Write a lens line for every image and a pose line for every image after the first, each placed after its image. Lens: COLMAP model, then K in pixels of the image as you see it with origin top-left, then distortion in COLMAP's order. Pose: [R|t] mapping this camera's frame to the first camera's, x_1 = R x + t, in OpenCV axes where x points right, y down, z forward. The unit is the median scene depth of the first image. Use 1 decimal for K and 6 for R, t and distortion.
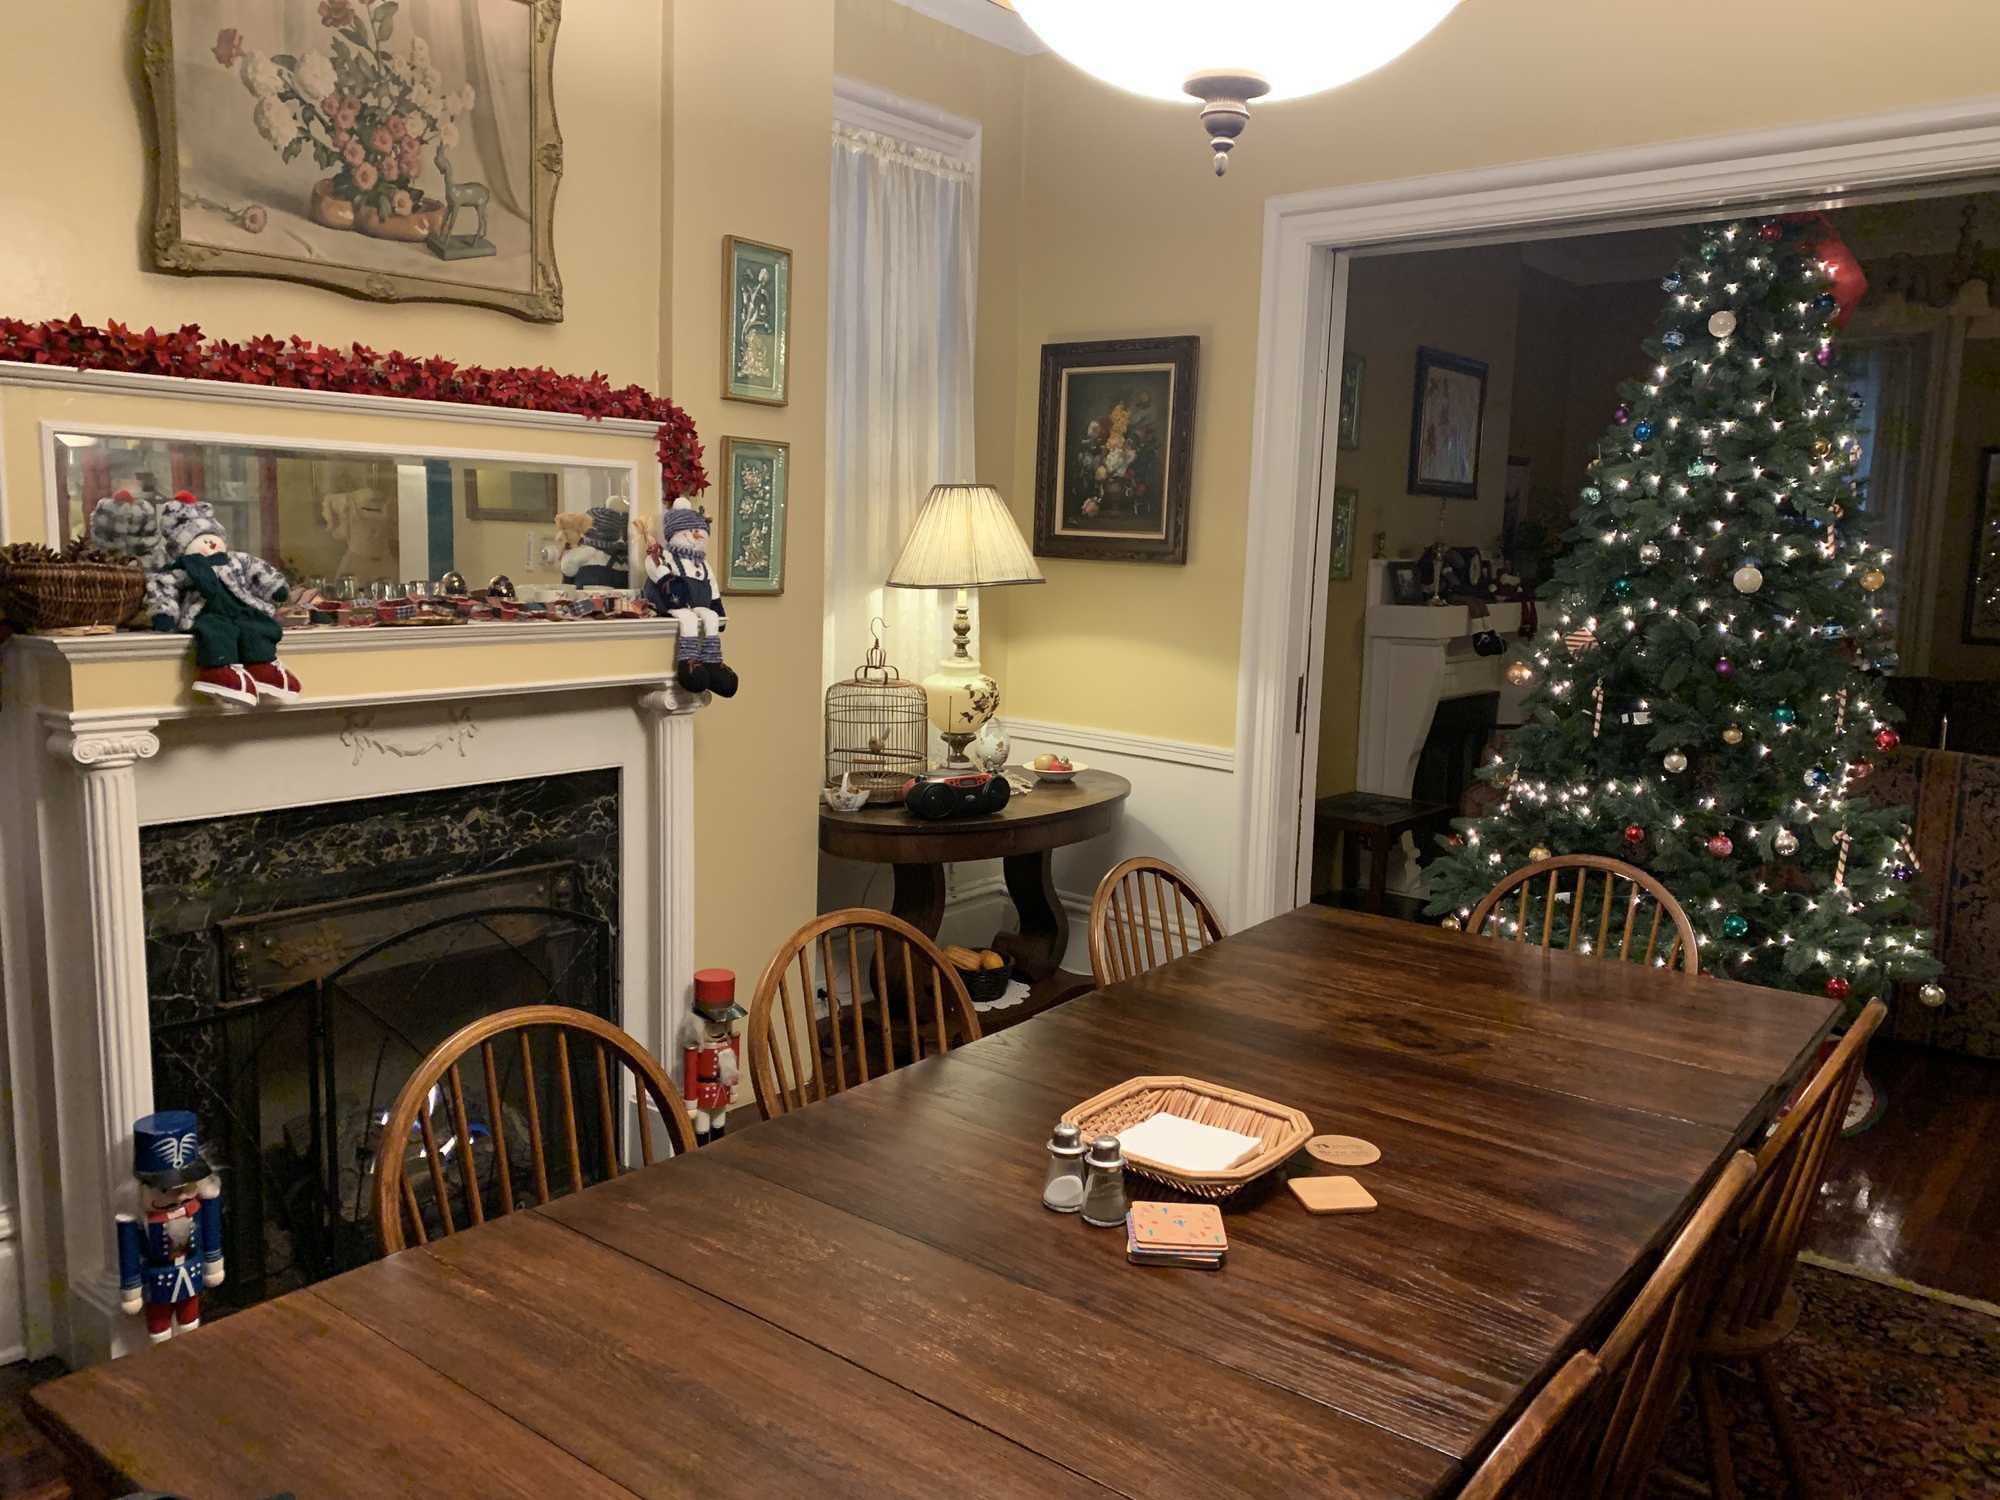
lens RADIAL K [[1529.1, 0, 1002.3], [0, 1529.1, 763.6], [0, 0, 1]] dist [0.045354, -0.030087]
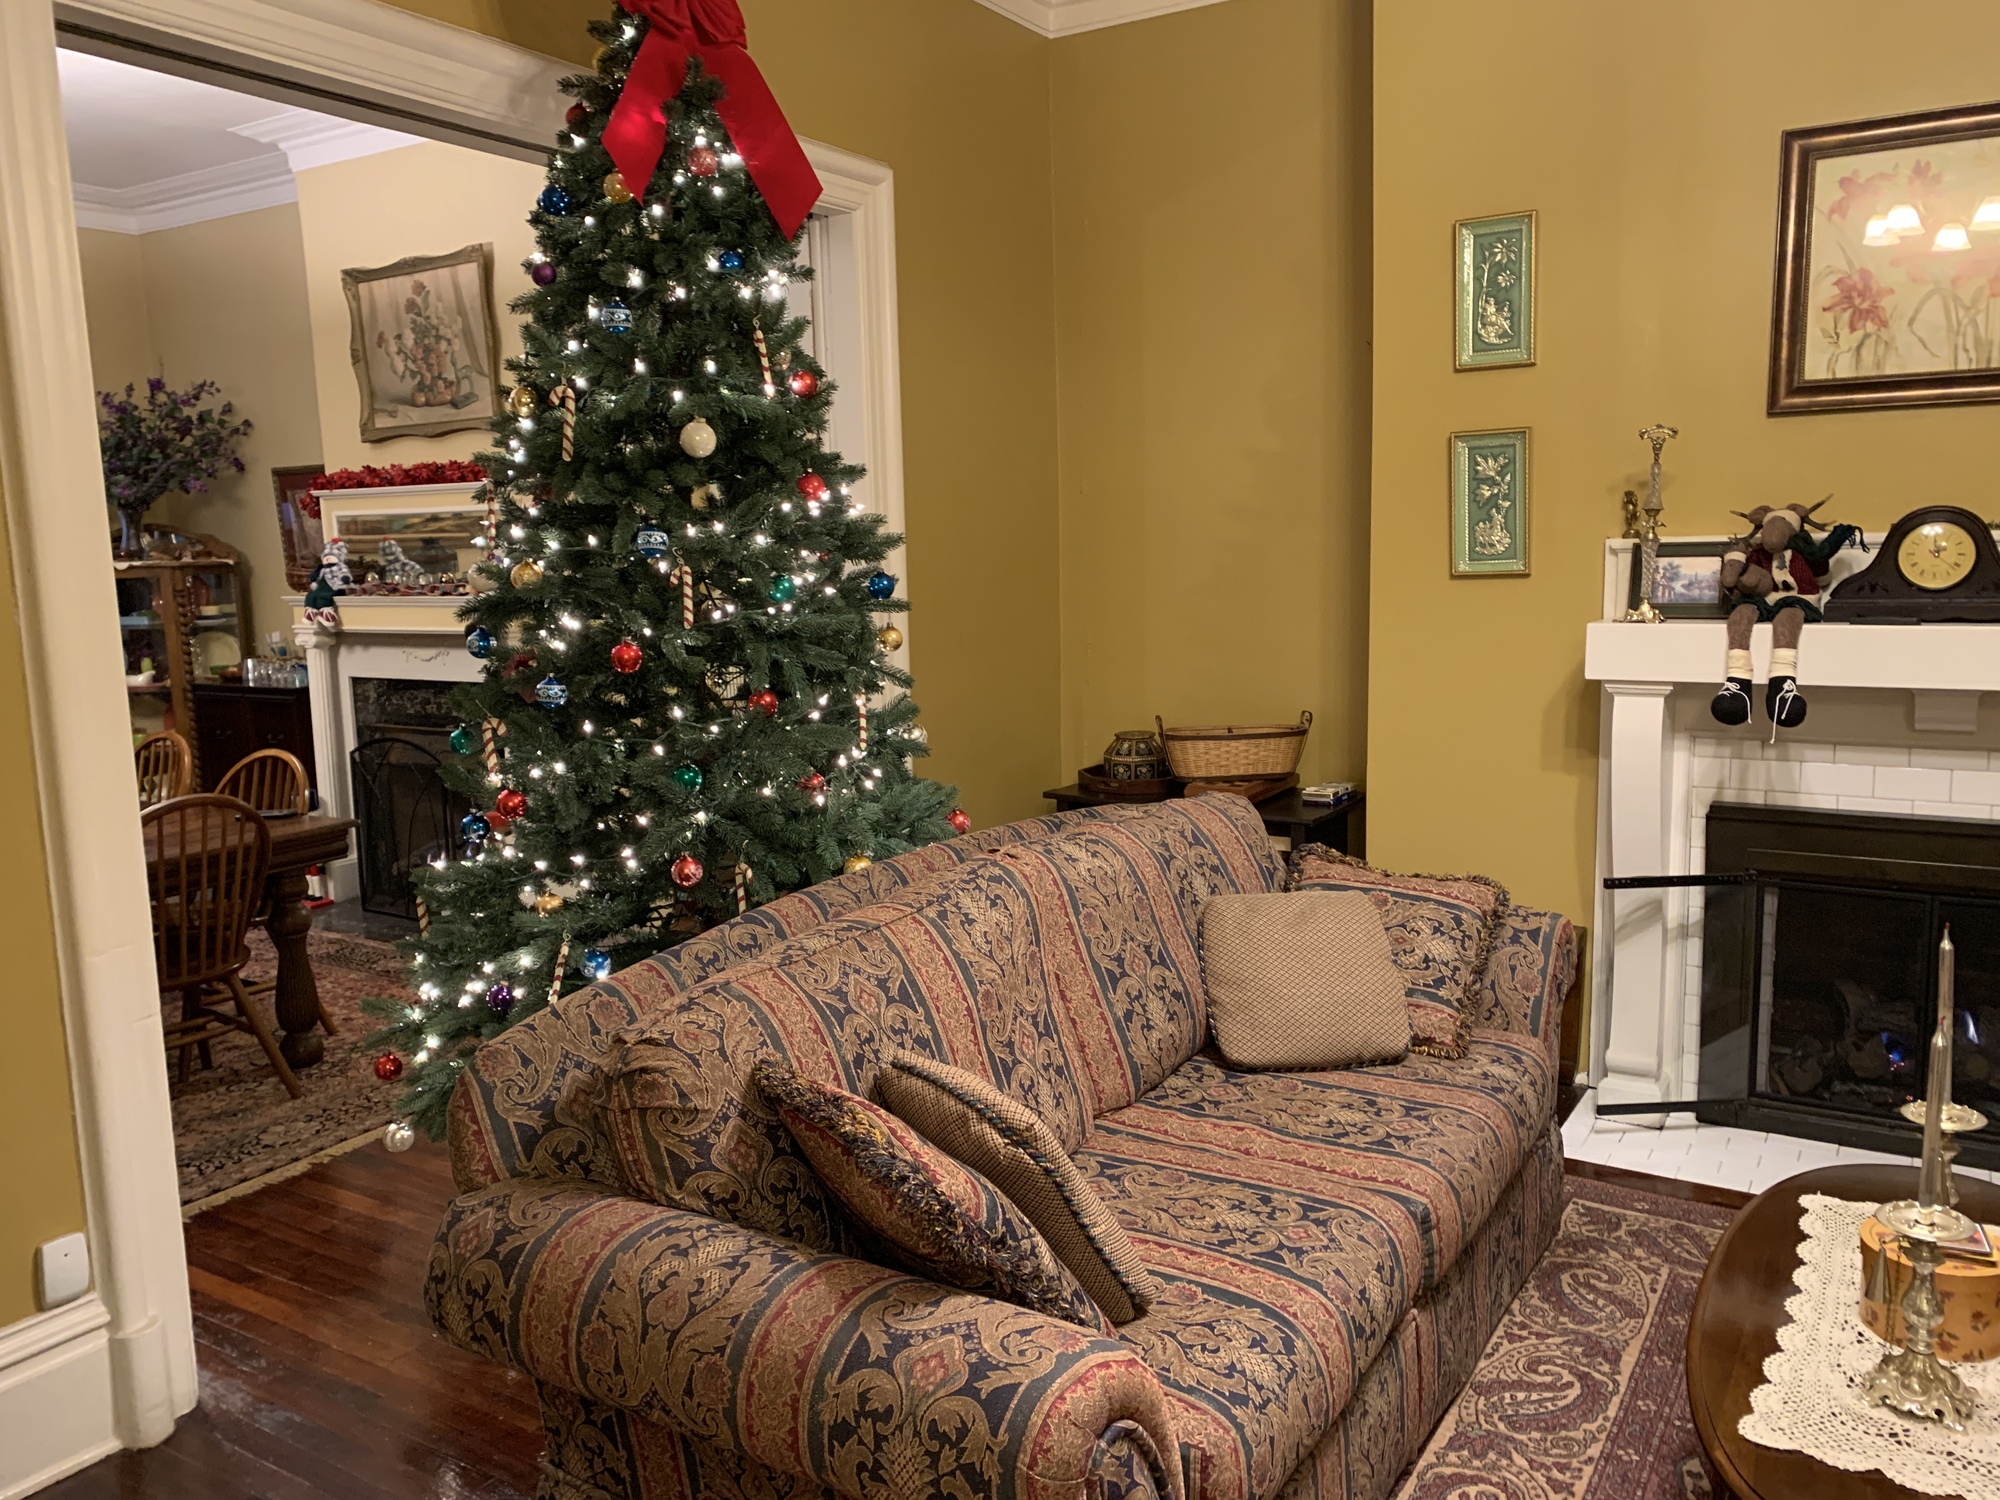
lens RADIAL K [[1529.1, 0, 1002.3], [0, 1529.1, 763.6], [0, 0, 1]] dist [0.045354, -0.030087]
pose [[0.109692, 0.119296, -0.986781, 1.769178], [-0.122276, 0.986850, 0.105712, -0.185205], [0.986416, 0.109064, 0.122837, 1.568209]]
